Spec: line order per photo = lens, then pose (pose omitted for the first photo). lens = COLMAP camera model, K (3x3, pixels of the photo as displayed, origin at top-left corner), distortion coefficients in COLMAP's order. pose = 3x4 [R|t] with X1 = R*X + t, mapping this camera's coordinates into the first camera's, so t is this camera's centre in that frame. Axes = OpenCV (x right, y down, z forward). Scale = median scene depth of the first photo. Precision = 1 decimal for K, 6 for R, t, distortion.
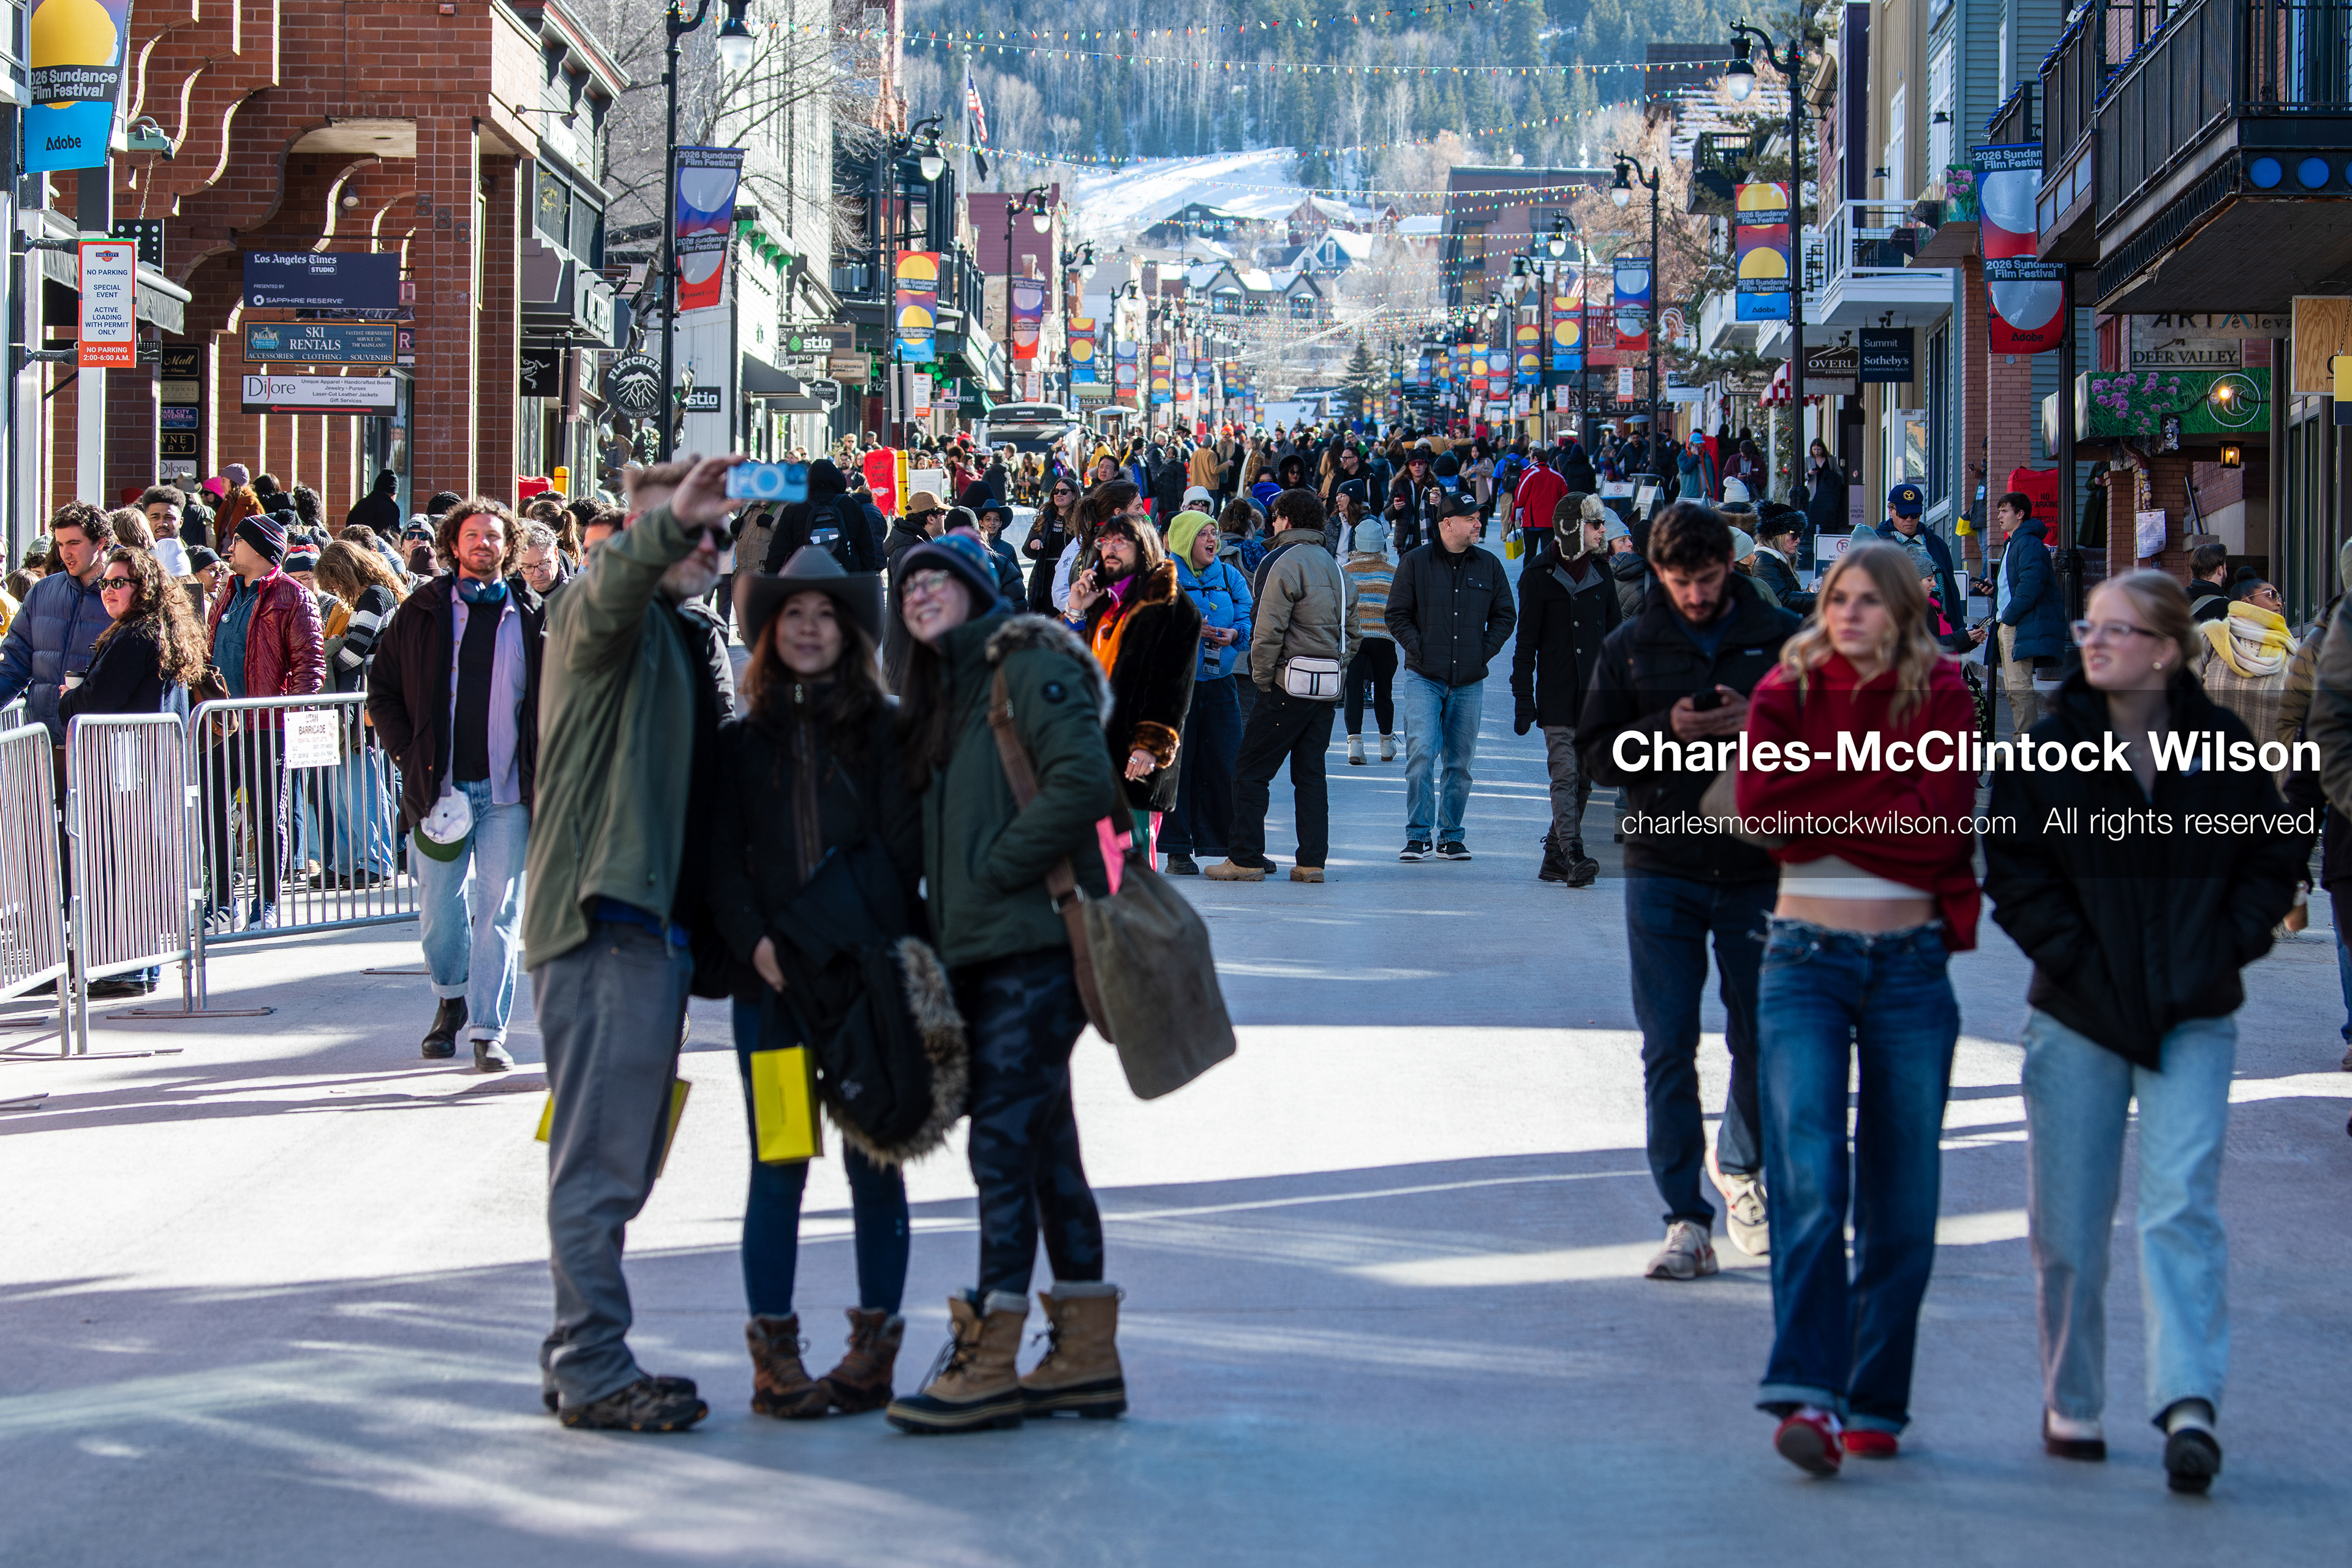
lens RADIAL K [[7461.6, 0, 1176.0], [0, 7461.6, 784.0], [0, 0, 1]] dist [0.087227, -0.674301]
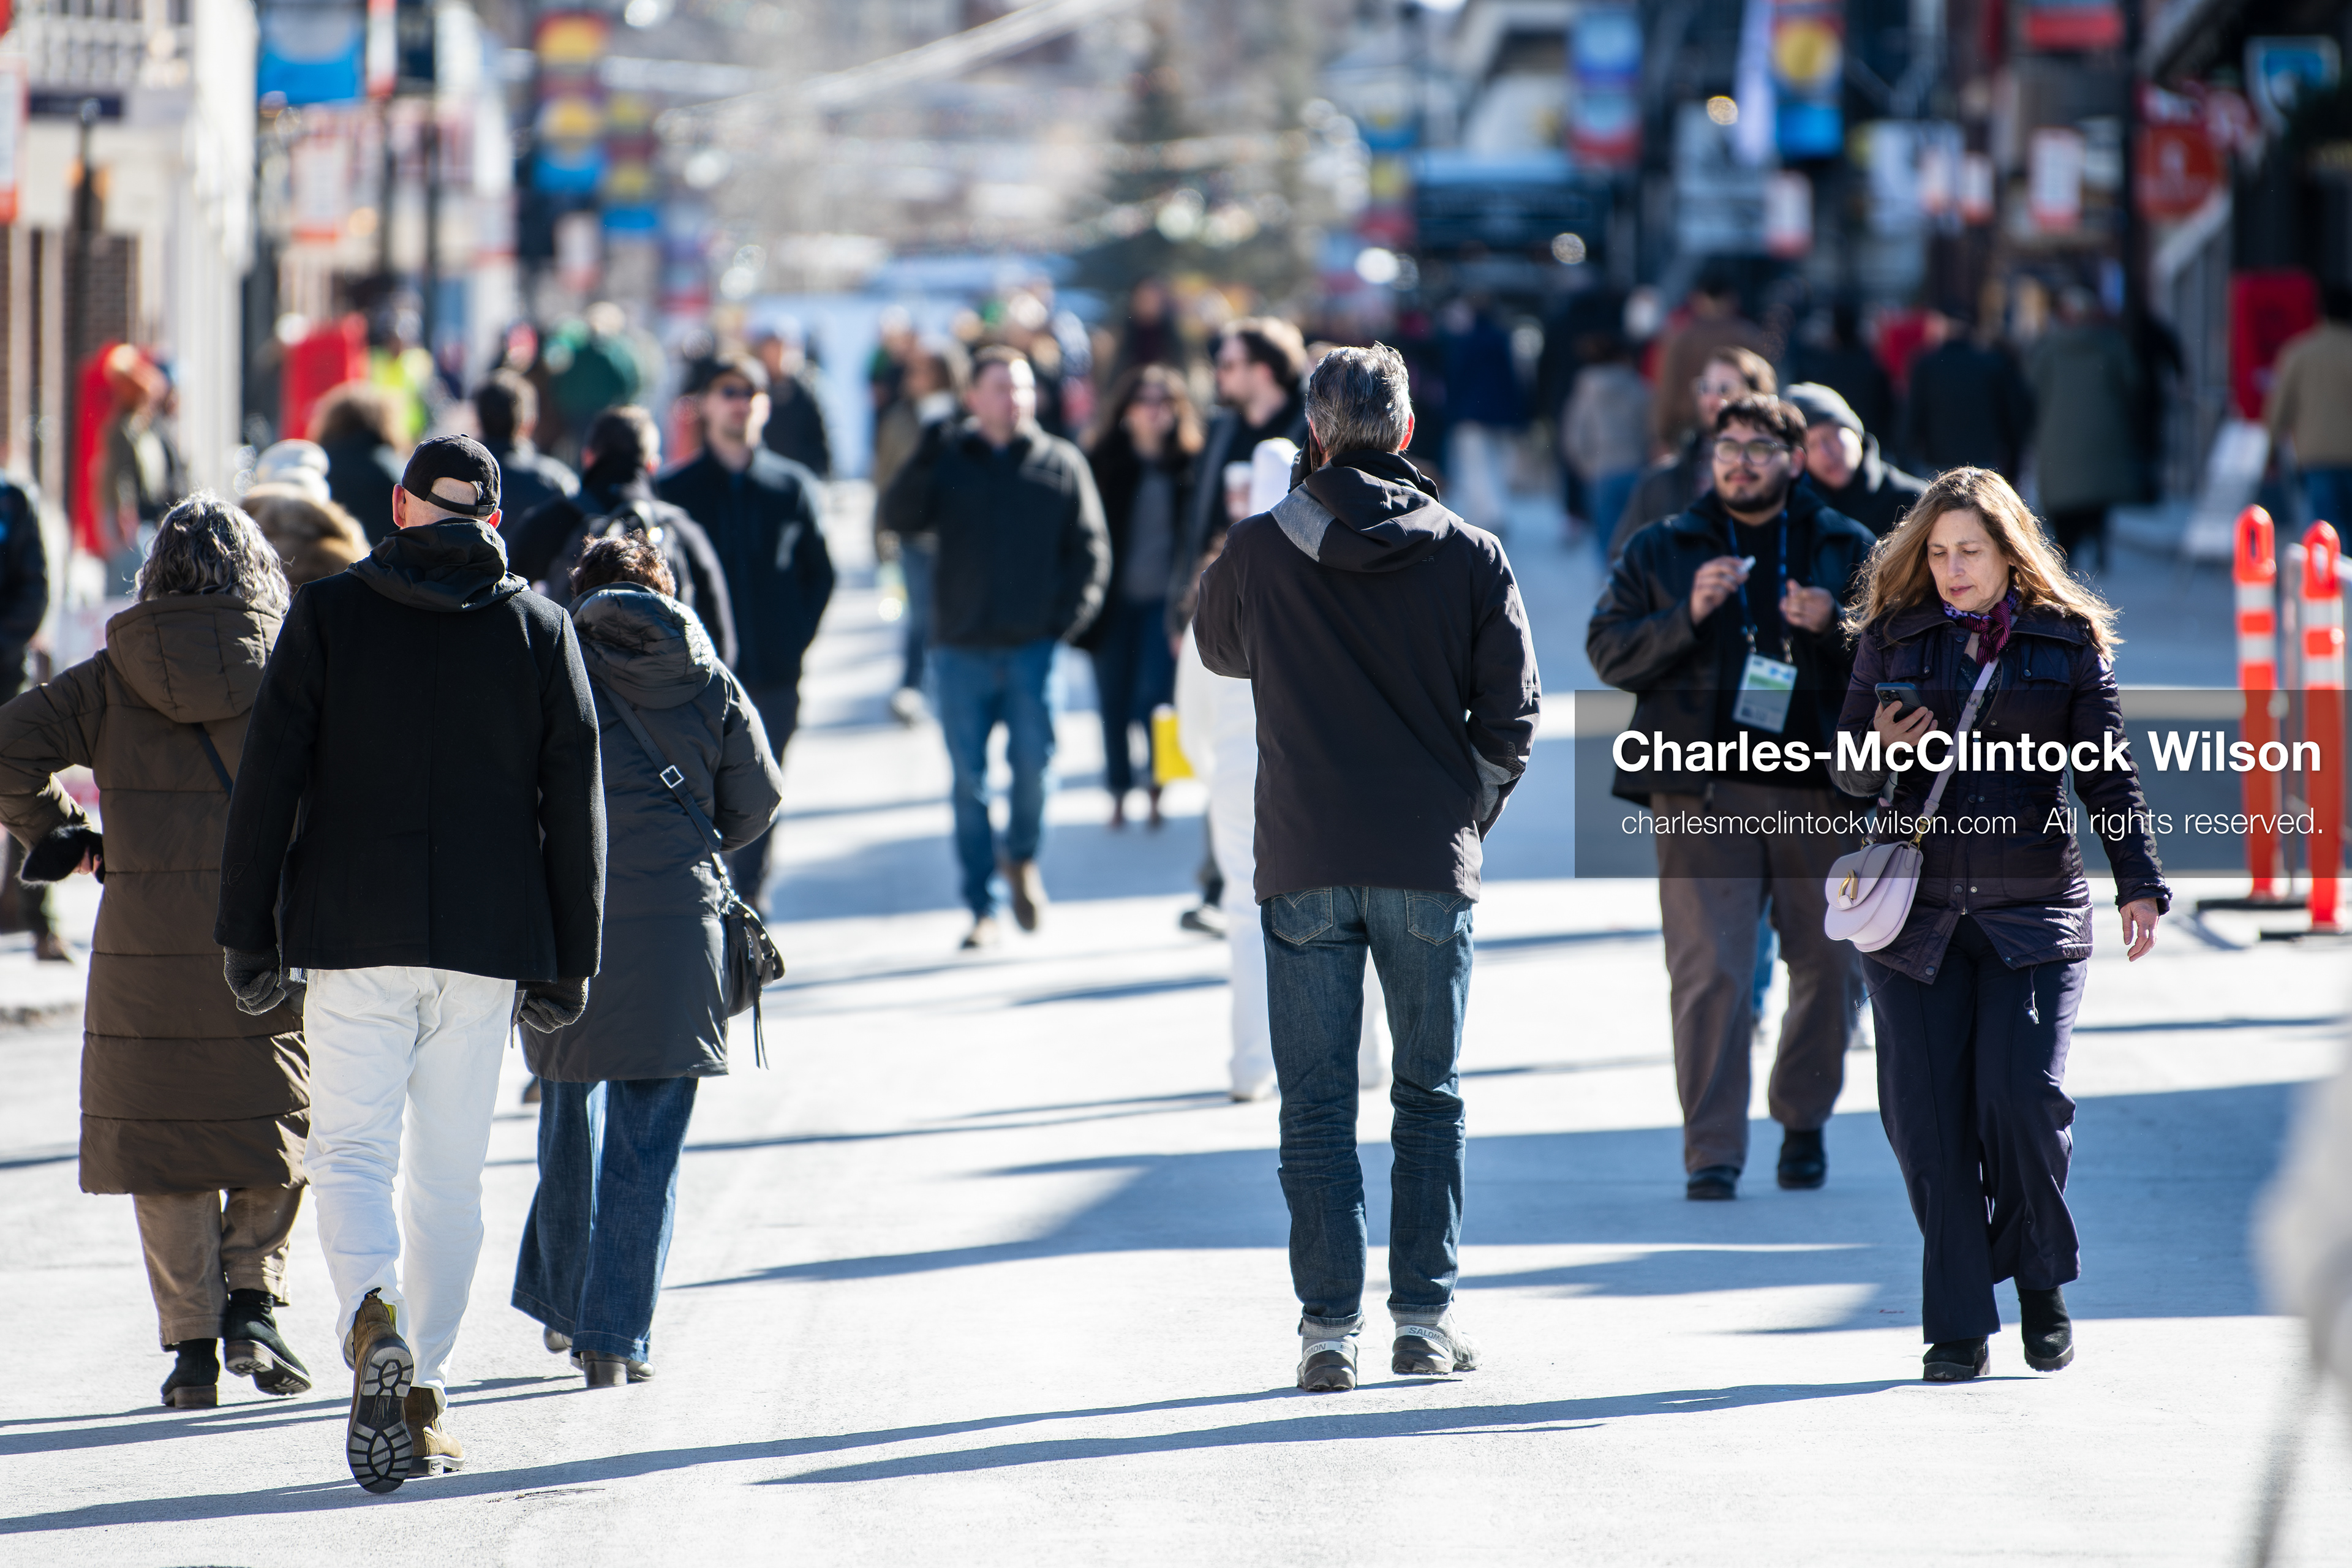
lens RADIAL K [[7461.6, 0, 1176.0], [0, 7461.6, 784.0], [0, 0, 1]] dist [0.087227, -0.674301]
pose [[0.997699, -0.005598, 0.067569, 0.021009], [0.005340, 0.999978, 0.004002, -0.085048], [-0.067590, -0.003632, 0.997707, 1.776499]]
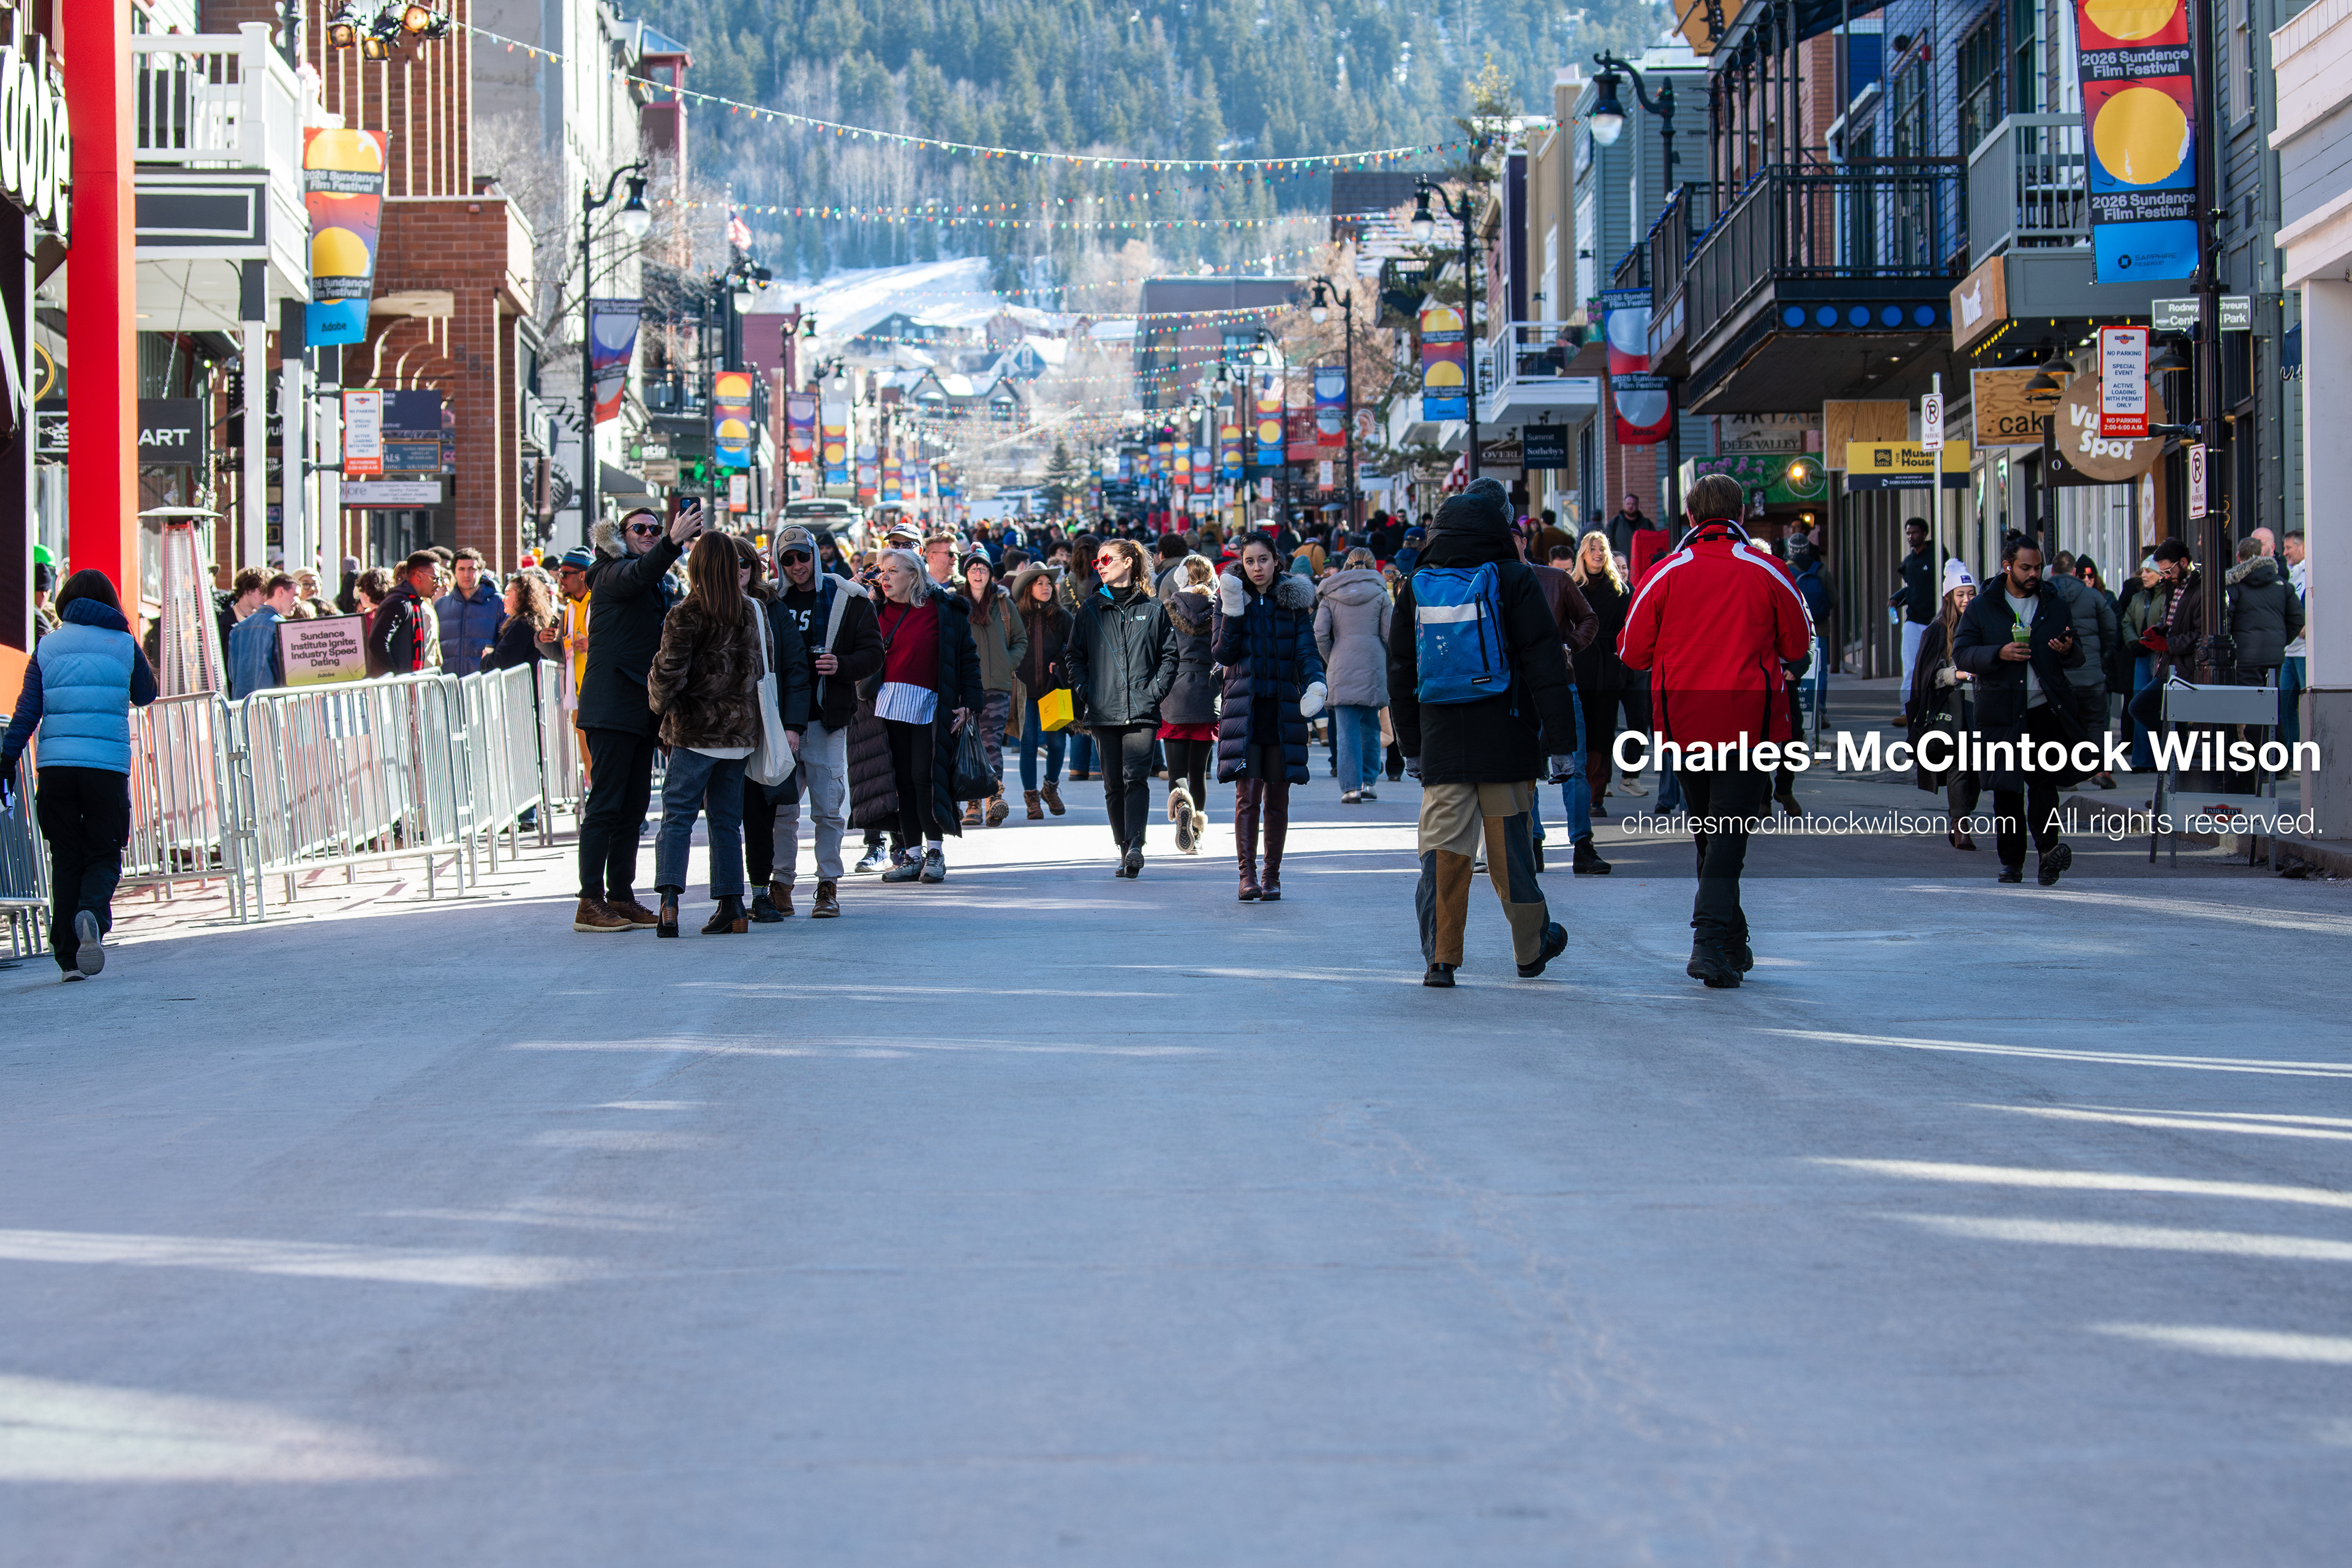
lens RADIAL K [[7928.8, 0, 1182.2], [0, 7928.8, 866.7], [0, 0, 1]] dist [0.041183, 0.450107]
pose [[0.998775, -0.018740, 0.045793, -0.024600], [0.018999, 0.999806, -0.005231, 0.016636], [-0.045686, 0.006095, 0.998937, -0.288474]]
